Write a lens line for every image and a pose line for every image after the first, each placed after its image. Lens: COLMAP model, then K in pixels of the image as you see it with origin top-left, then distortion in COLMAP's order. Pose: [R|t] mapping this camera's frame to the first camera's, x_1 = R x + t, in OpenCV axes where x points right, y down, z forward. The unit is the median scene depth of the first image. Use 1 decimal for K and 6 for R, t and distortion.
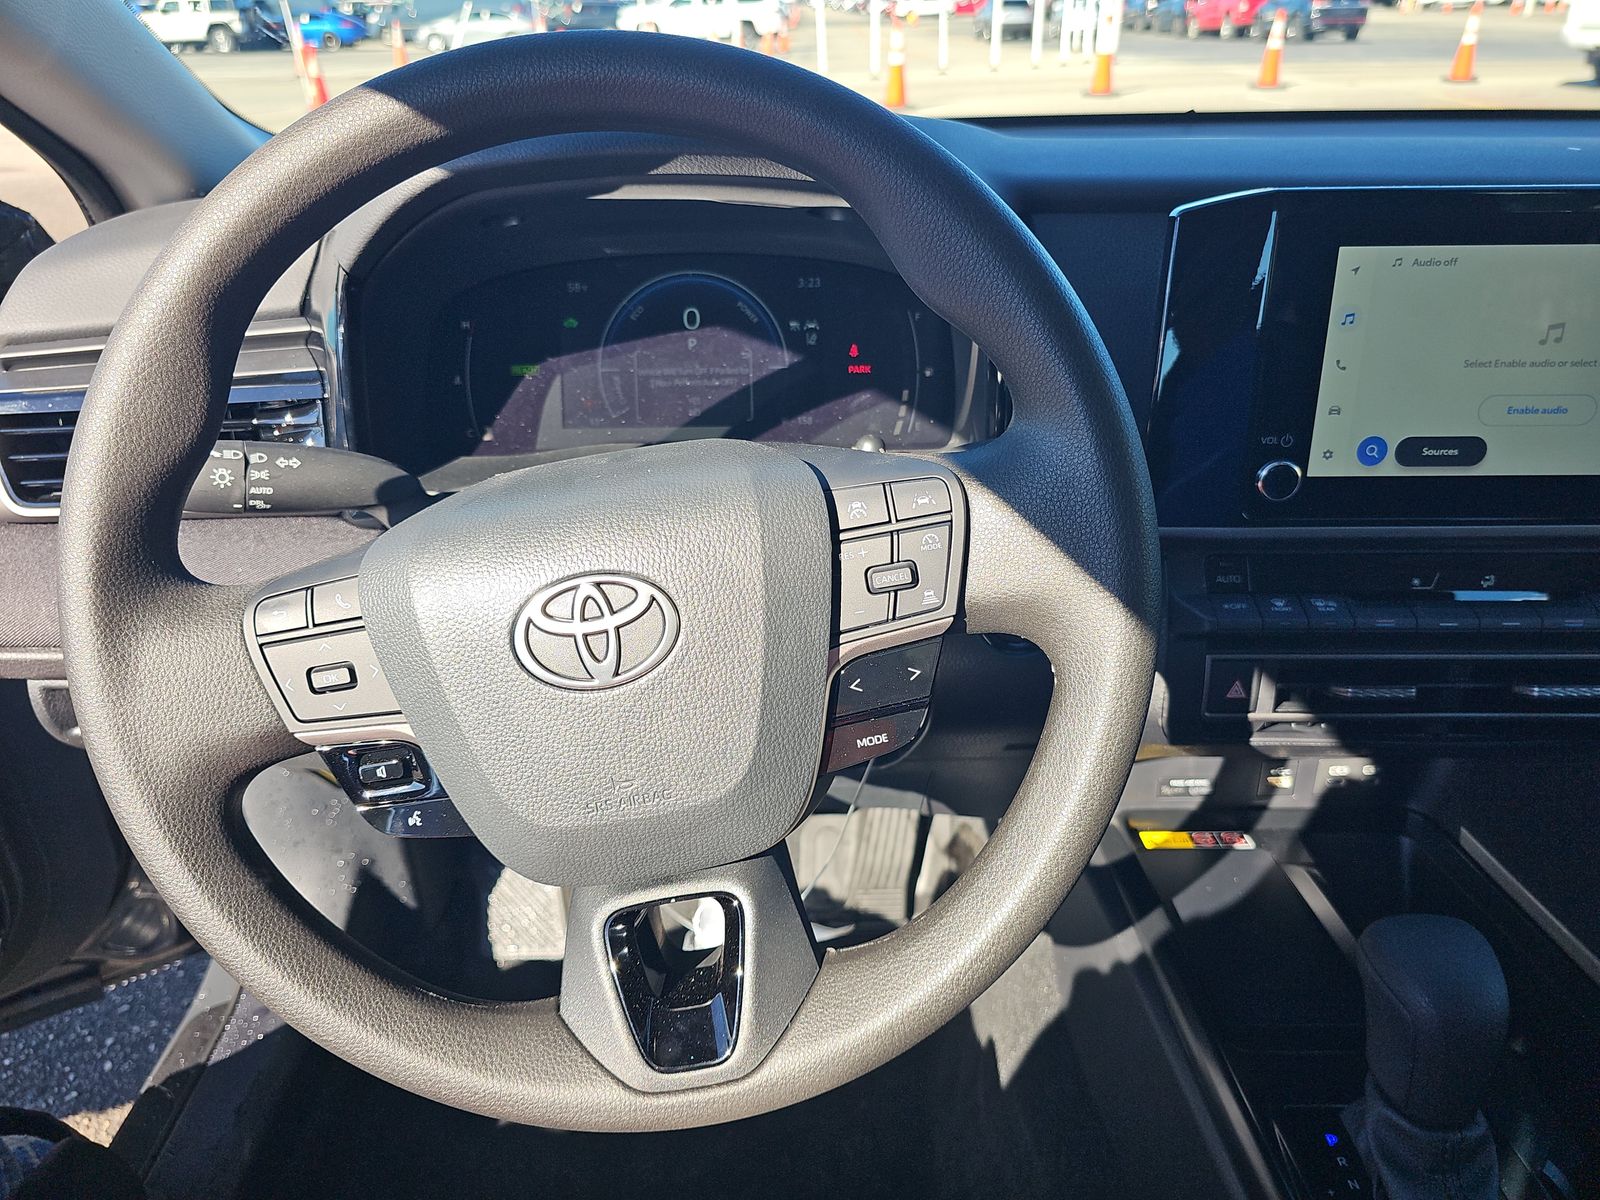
lens RADIAL K [[1004.0, 0, 800.0], [0, 1004.0, 600.0], [0, 0, 1]] dist [0.005575, -0.001274]
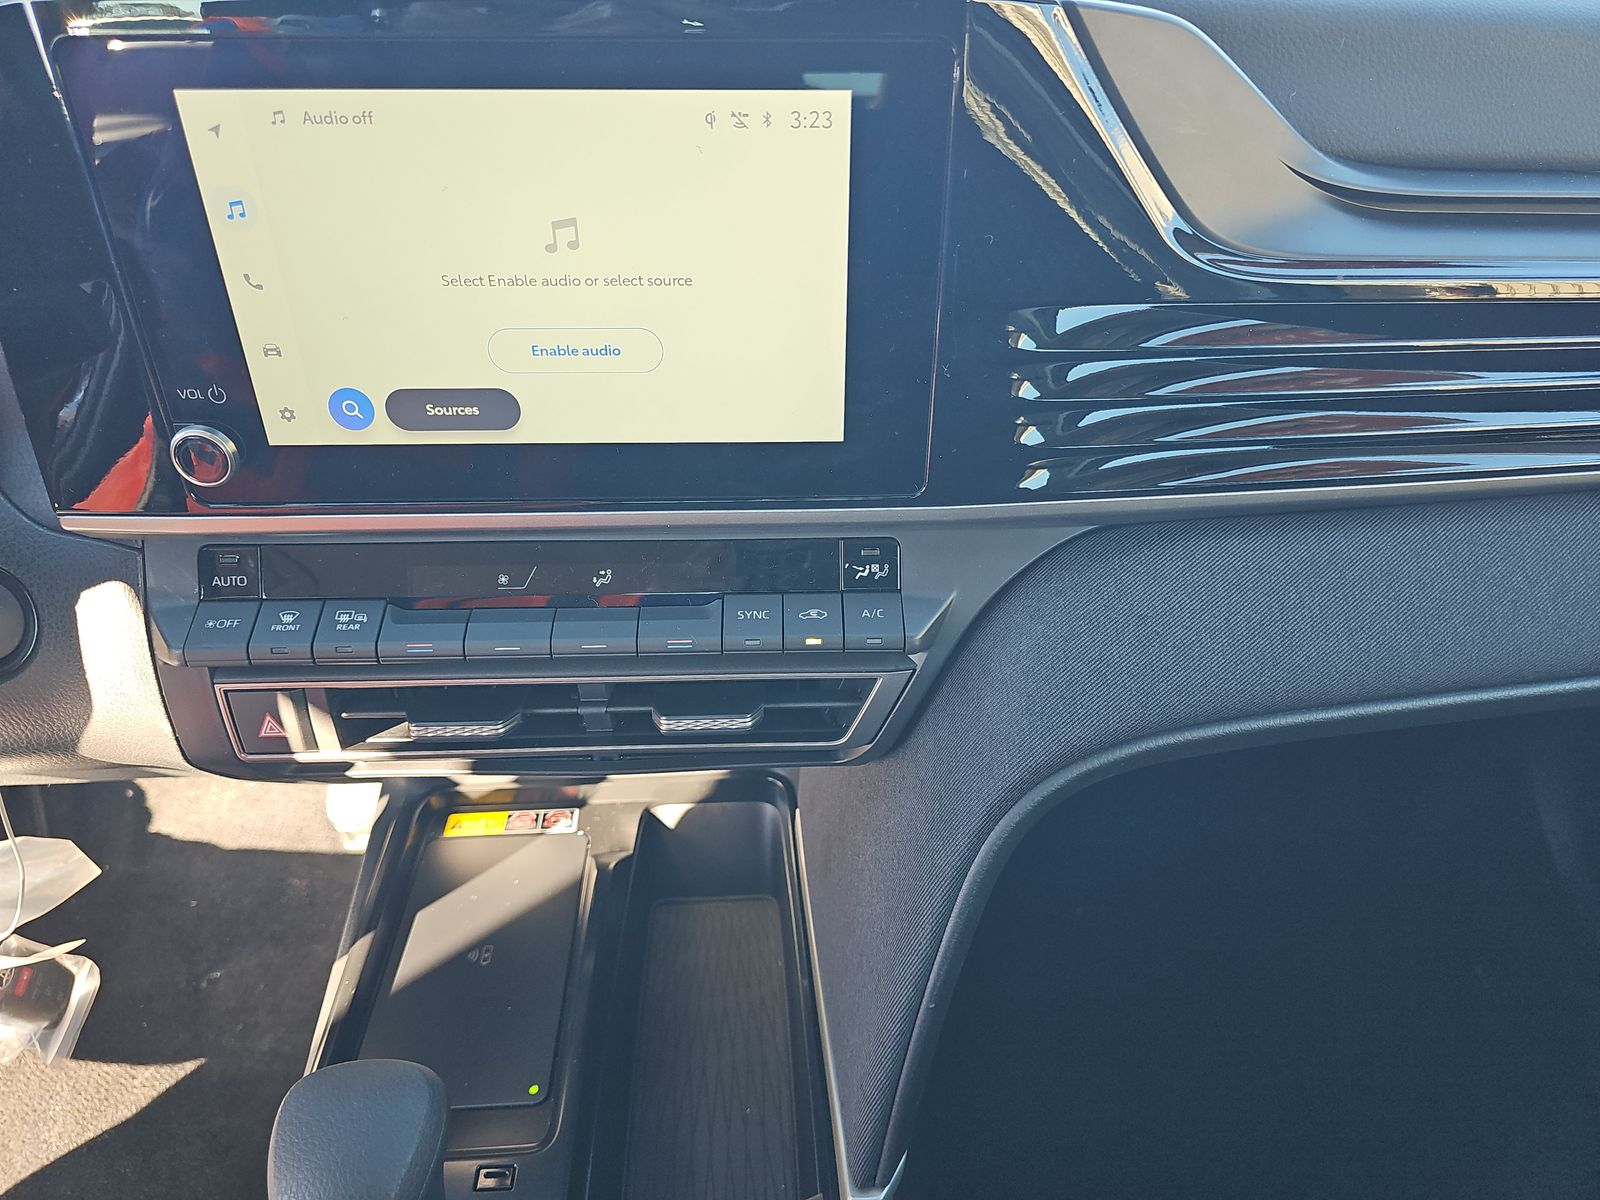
lens RADIAL K [[1004.0, 0, 800.0], [0, 1004.0, 600.0], [0, 0, 1]] dist [0.005575, -0.001274]
pose [[0.998683, -0.014467, 0.049220, 0.814854], [0.004212, 0.979298, 0.202379, -0.154062], [-0.051129, -0.201905, 0.978070, 0.287013]]
